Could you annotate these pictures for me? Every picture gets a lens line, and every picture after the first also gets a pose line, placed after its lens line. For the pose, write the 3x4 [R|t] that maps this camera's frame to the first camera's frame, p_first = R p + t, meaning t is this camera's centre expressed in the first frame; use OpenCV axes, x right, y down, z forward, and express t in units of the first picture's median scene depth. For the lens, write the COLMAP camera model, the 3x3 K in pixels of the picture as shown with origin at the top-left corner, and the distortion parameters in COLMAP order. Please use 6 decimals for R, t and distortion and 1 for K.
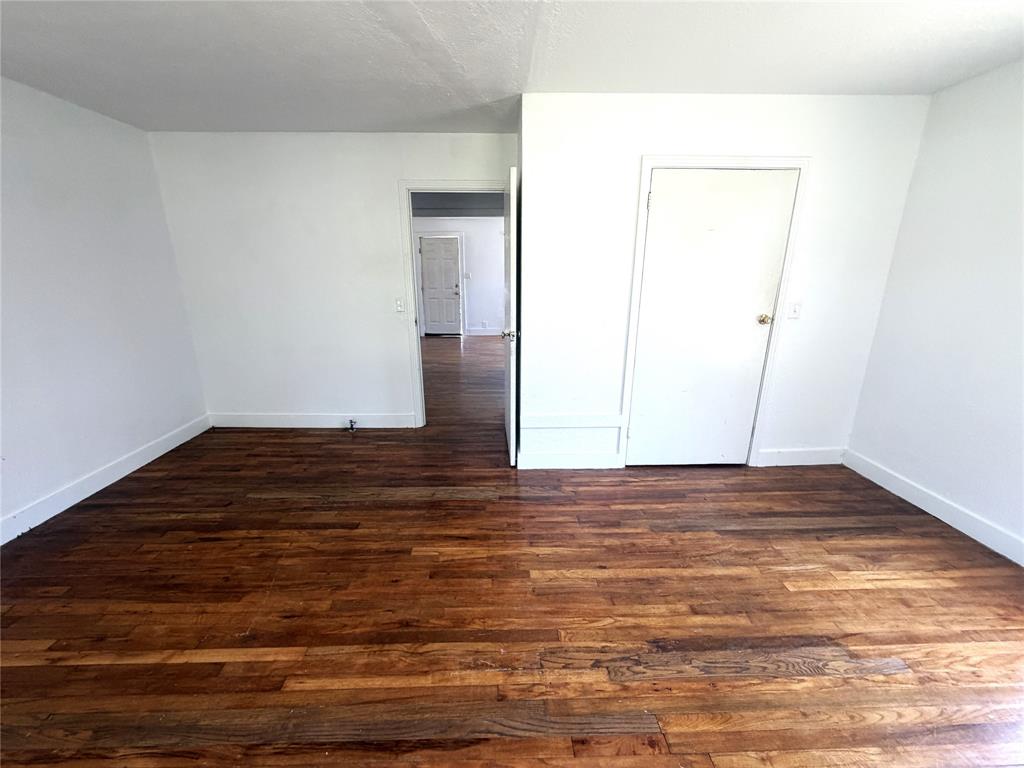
lens RADIAL K [[408.1, 0, 509.6], [0, 408.1, 381.9], [0, 0, 1]] dist [0.000448, 0.000259]
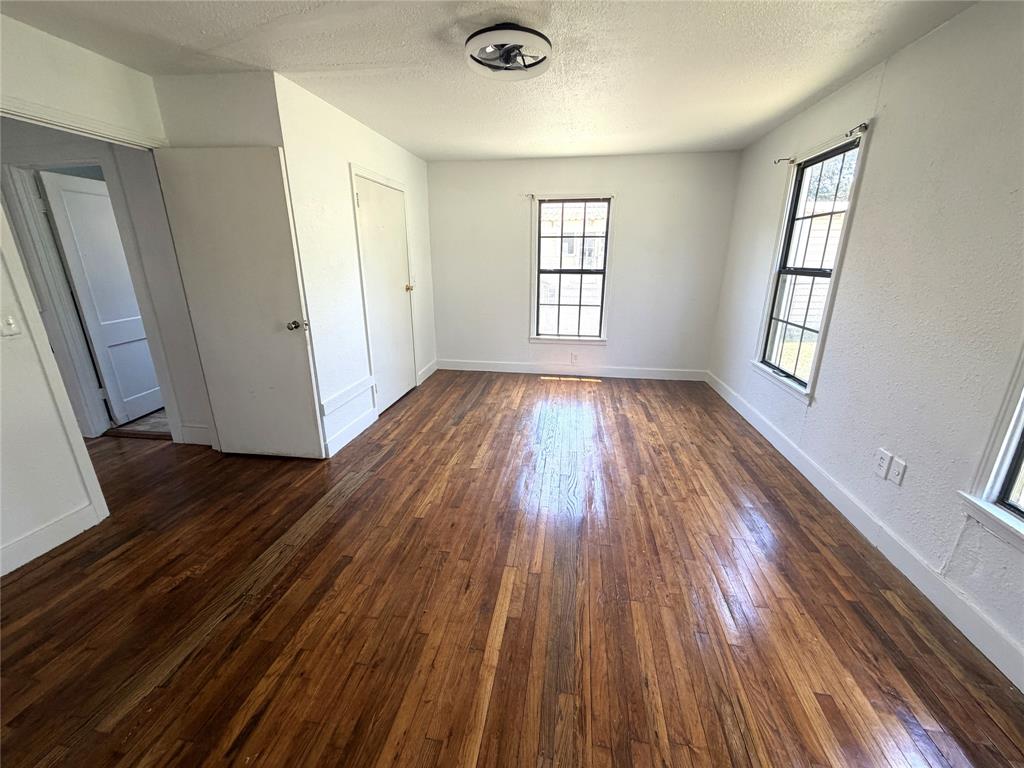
lens RADIAL K [[408.1, 0, 509.6], [0, 408.1, 381.9], [0, 0, 1]] dist [0.000448, 0.000259]
pose [[0.180922, -0.291809, 0.939210, -1.033169], [0.260040, 0.935177, 0.240464, -0.113218], [-0.948497, 0.200727, 0.245076, 0.400181]]
